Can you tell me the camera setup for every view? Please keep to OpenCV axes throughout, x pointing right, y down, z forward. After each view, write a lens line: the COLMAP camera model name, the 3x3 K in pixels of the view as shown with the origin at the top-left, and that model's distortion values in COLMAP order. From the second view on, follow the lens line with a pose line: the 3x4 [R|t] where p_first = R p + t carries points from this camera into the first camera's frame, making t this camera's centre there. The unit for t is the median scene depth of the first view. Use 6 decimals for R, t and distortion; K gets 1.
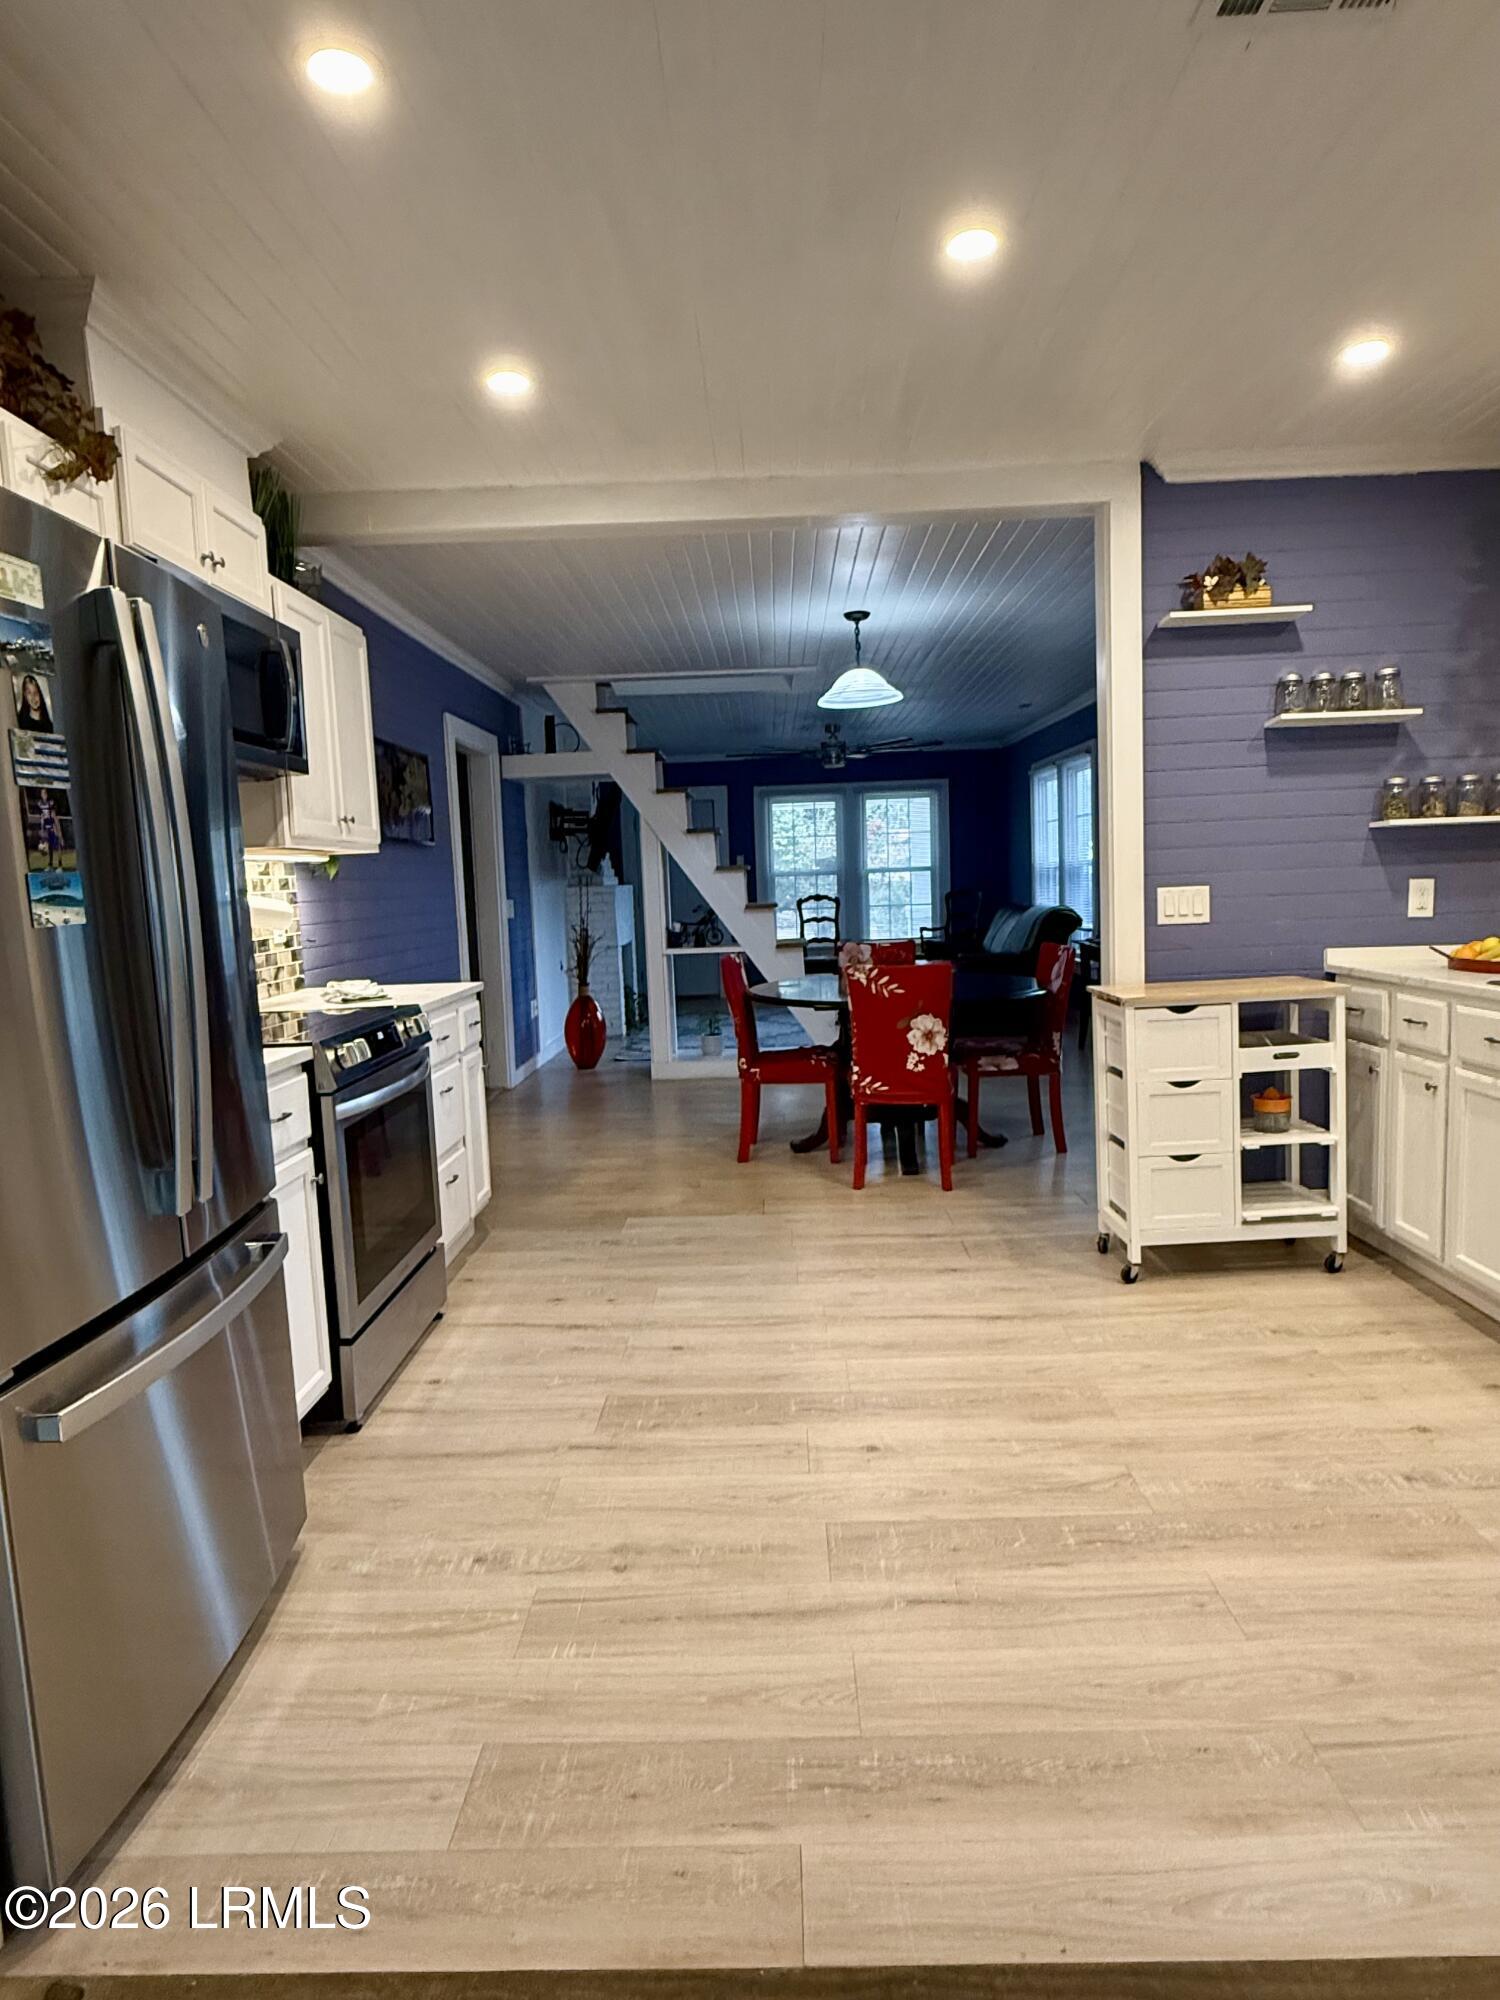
lens RADIAL K [[1166.6, 0, 747.1], [0, 1166.6, 1008.5], [0, 0, 1]] dist [0.007411, 0.002087]
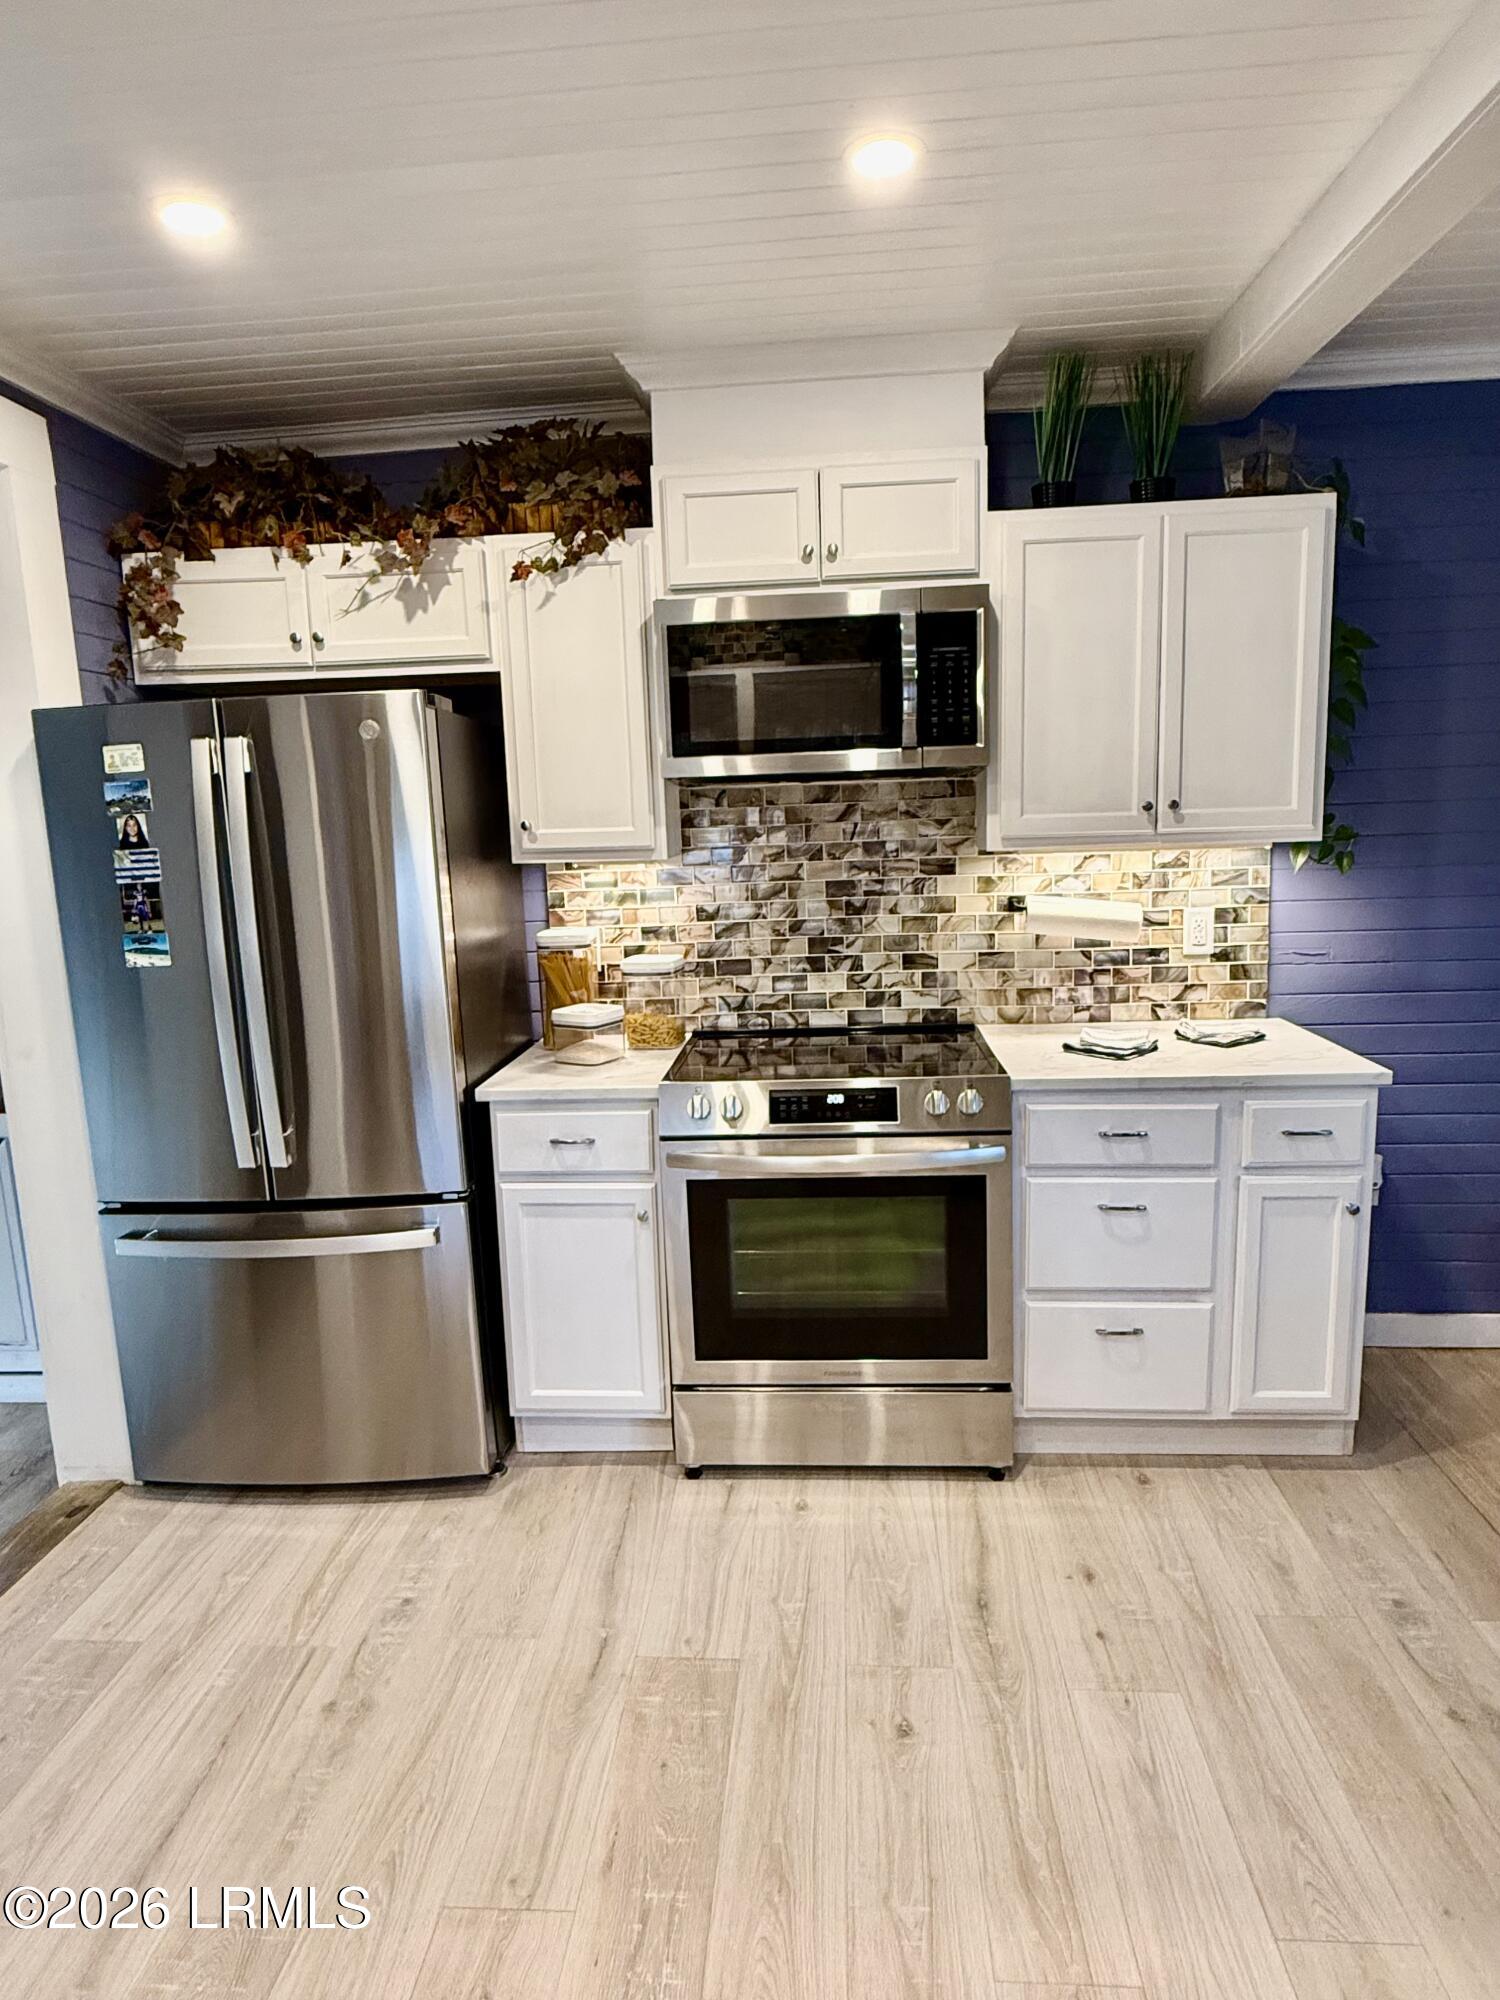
lens RADIAL K [[1166.6, 0, 738.1], [0, 1166.6, 998.4], [0, 0, 1]] dist [0.007411, 0.002087]
pose [[-0.057134, 0.199820, -0.978165, 0.488963], [-0.071926, 0.976396, 0.203660, -0.210192], [0.995772, 0.081992, -0.041413, 0.949734]]
